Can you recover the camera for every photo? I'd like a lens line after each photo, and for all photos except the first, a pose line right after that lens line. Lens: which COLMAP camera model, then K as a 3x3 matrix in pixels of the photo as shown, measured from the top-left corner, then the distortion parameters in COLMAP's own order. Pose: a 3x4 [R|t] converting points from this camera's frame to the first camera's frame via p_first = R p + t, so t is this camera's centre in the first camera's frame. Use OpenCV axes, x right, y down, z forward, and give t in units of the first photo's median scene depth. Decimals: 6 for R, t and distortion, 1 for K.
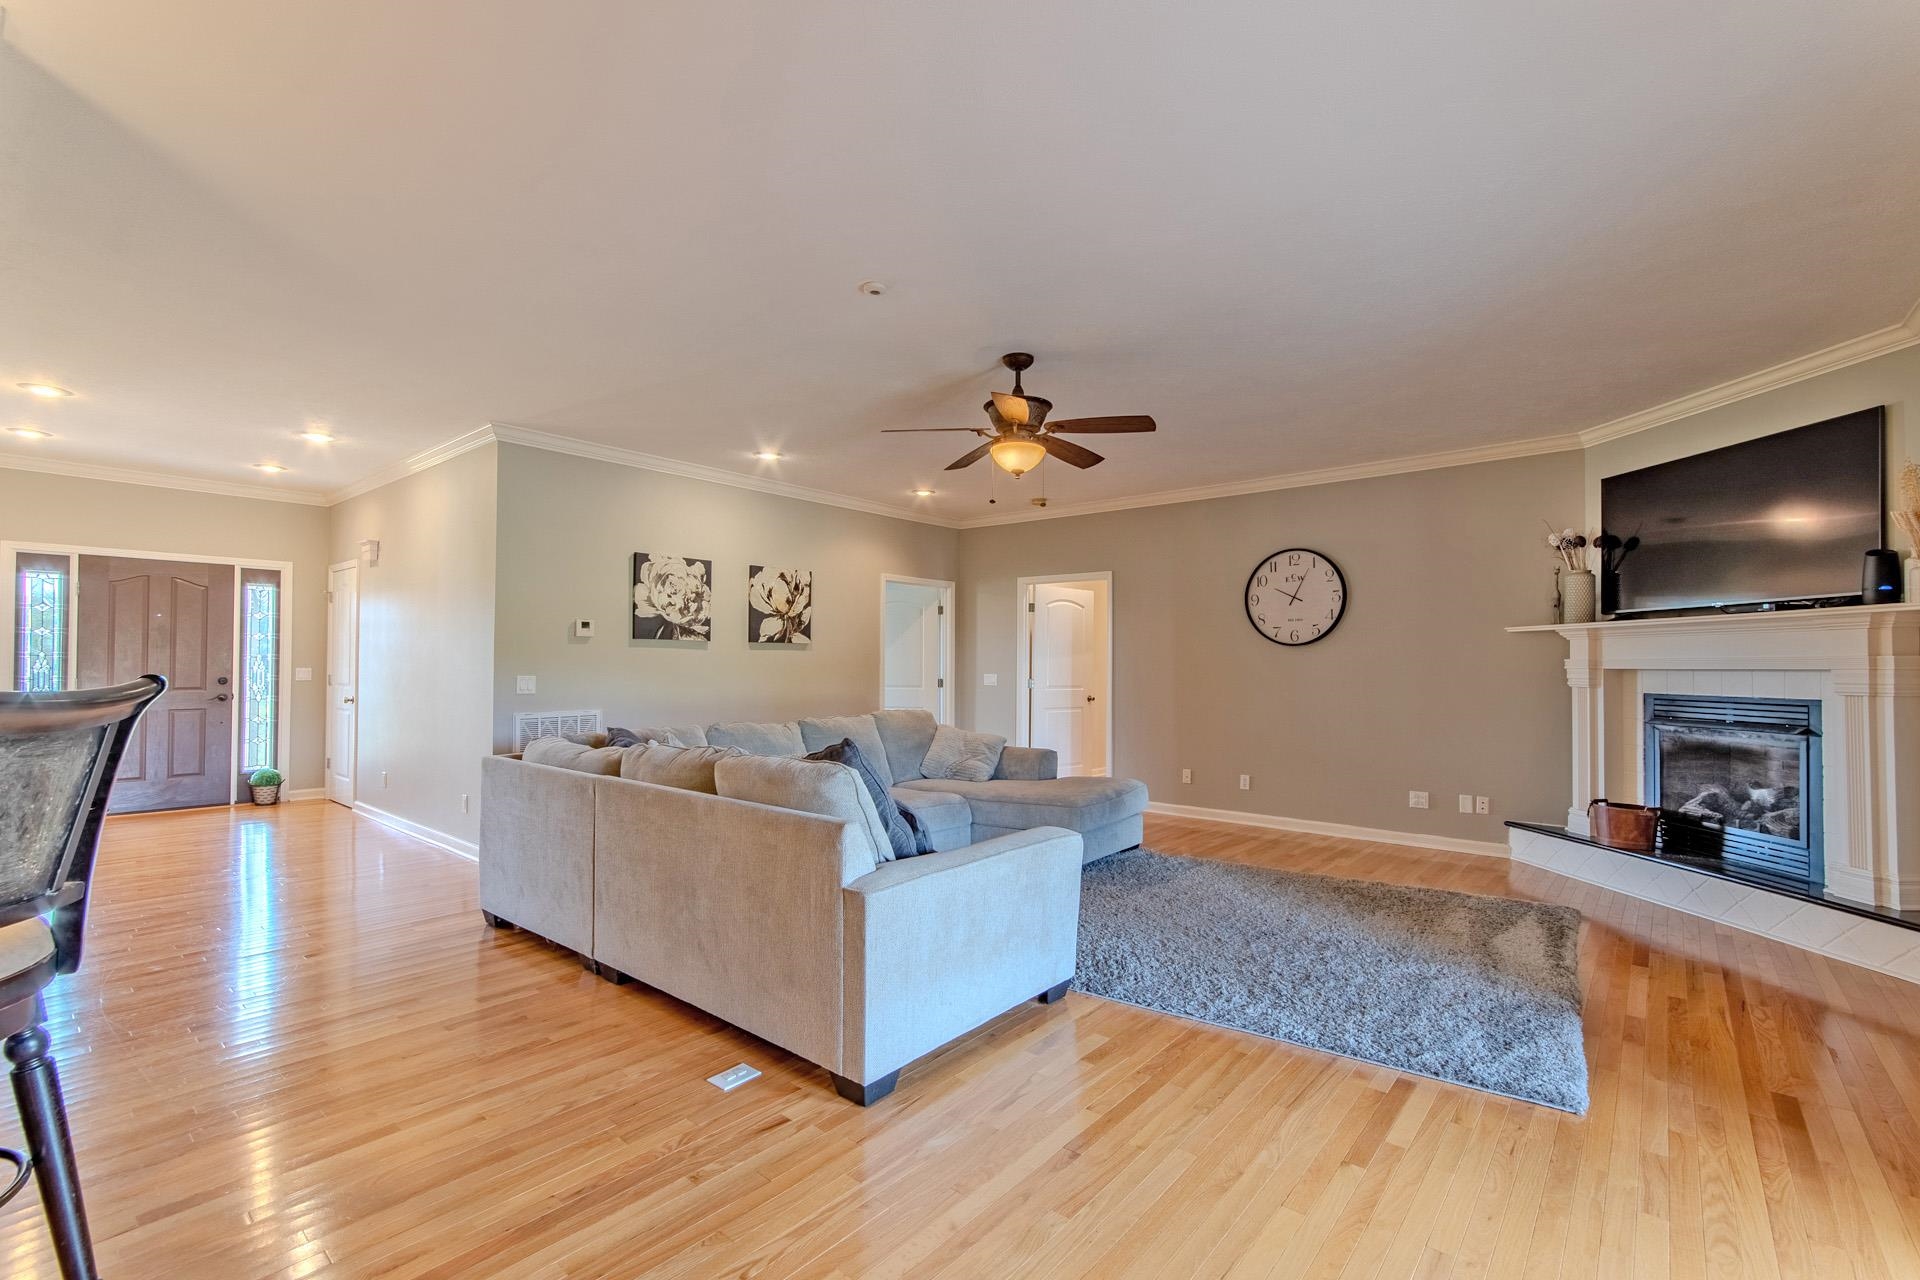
lens RADIAL K [[840.2, 0, 956.4], [0, 840.2, 653.1], [0, 0, 1]] dist [0.000123, 0.000690]
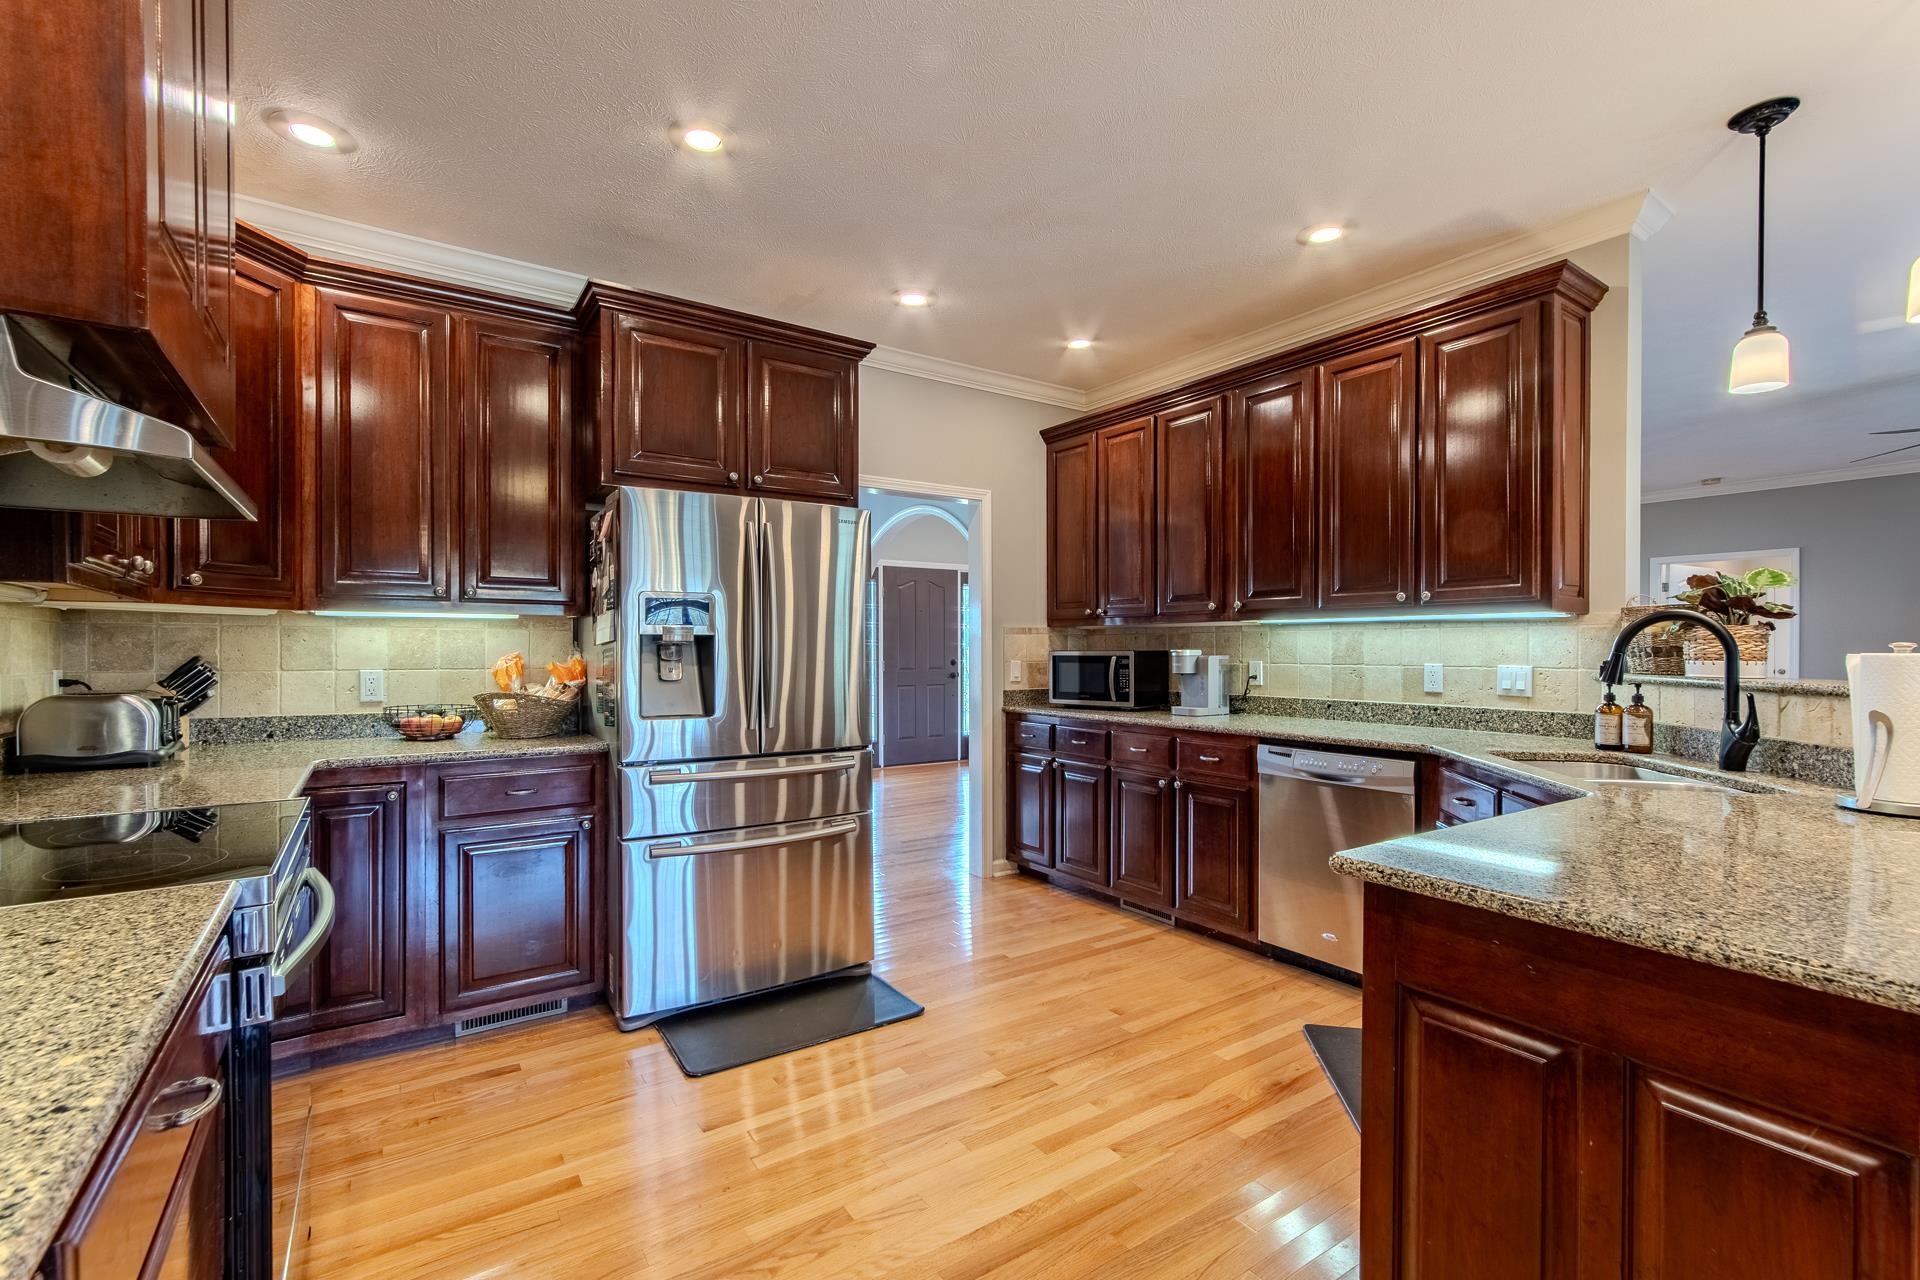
lens RADIAL K [[840.2, 0, 956.4], [0, 840.2, 653.1], [0, 0, 1]] dist [0.000123, 0.000690]
pose [[0.964245, -0.005817, -0.264949, -0.600051], [0.011201, 0.999760, 0.018816, -0.005070], [0.264776, -0.021111, 0.964079, -0.249301]]
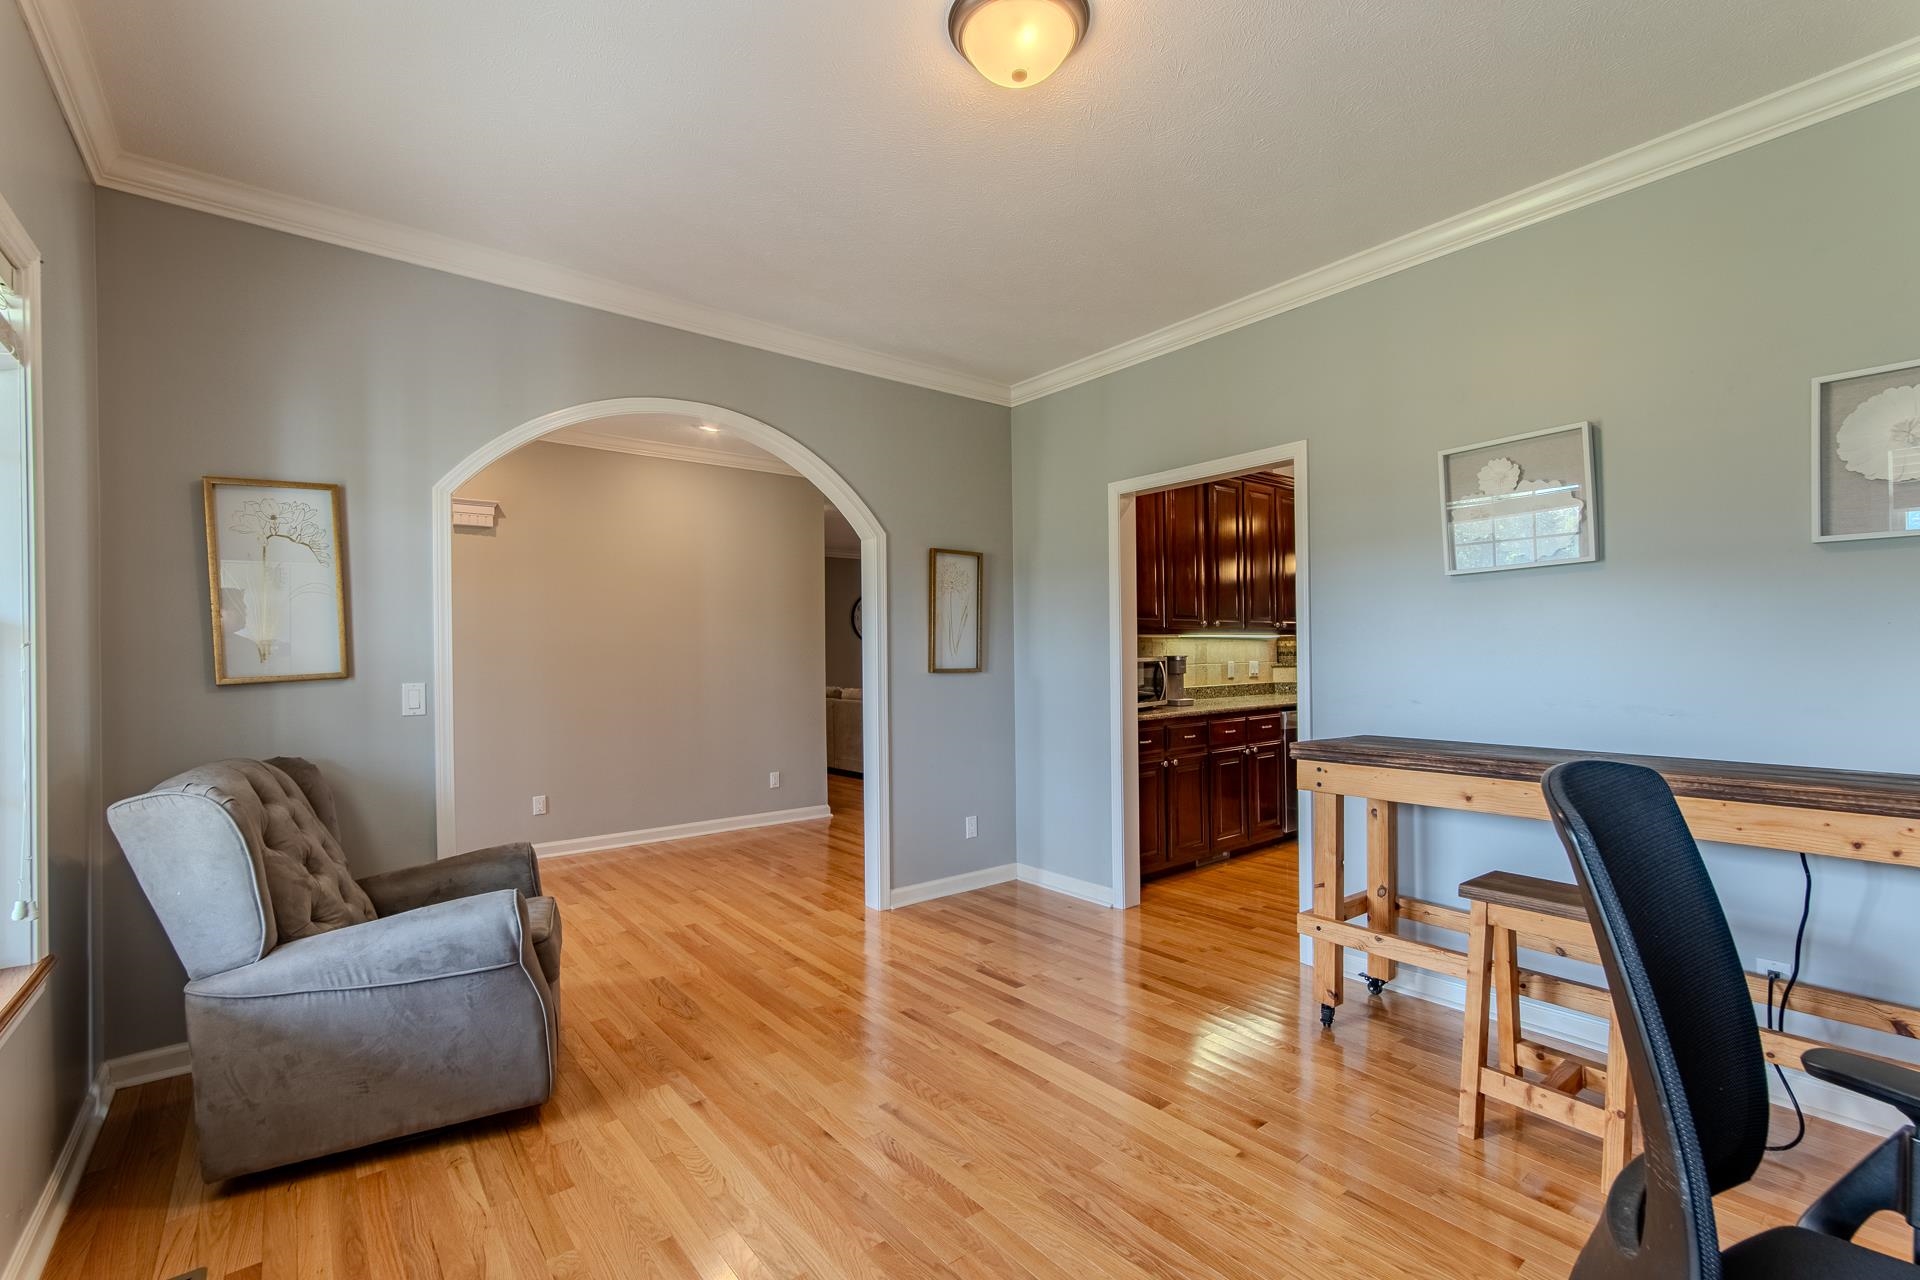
lens RADIAL K [[840.2, 0, 956.4], [0, 840.2, 653.1], [0, 0, 1]] dist [0.000123, 0.000690]
pose [[0.193489, -0.008153, 0.981069, -1.451220], [-0.001467, 0.999962, 0.008600, -0.002500], [-0.981101, -0.003103, 0.193469, 0.463231]]
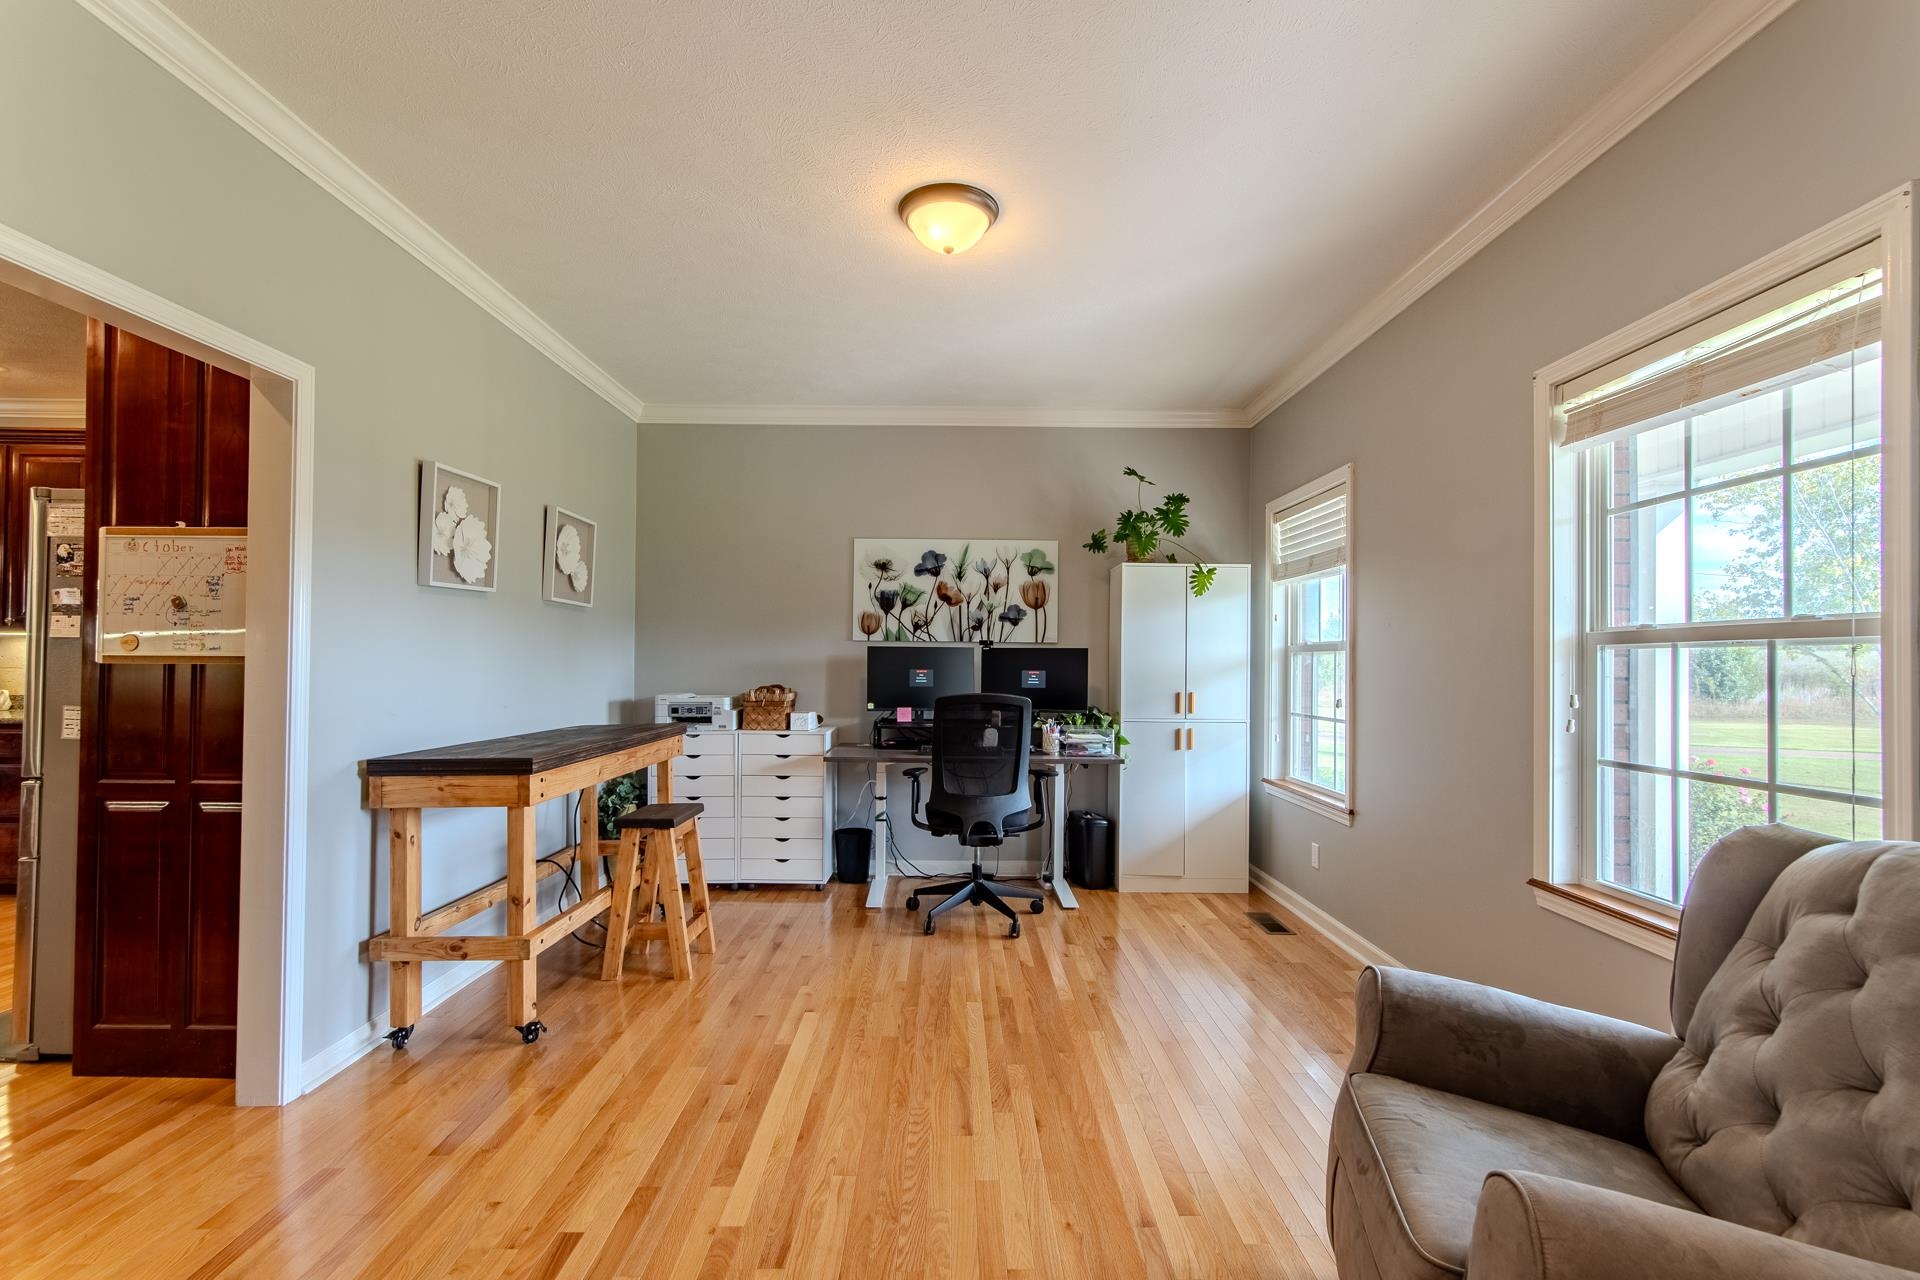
lens RADIAL K [[840.2, 0, 956.4], [0, 840.2, 653.1], [0, 0, 1]] dist [0.000123, 0.000690]
pose [[-0.762411, -0.015362, -0.646910, -0.864917], [-0.004462, 0.999819, -0.018484, 0.005348], [0.647077, -0.011206, -0.762342, 0.831195]]
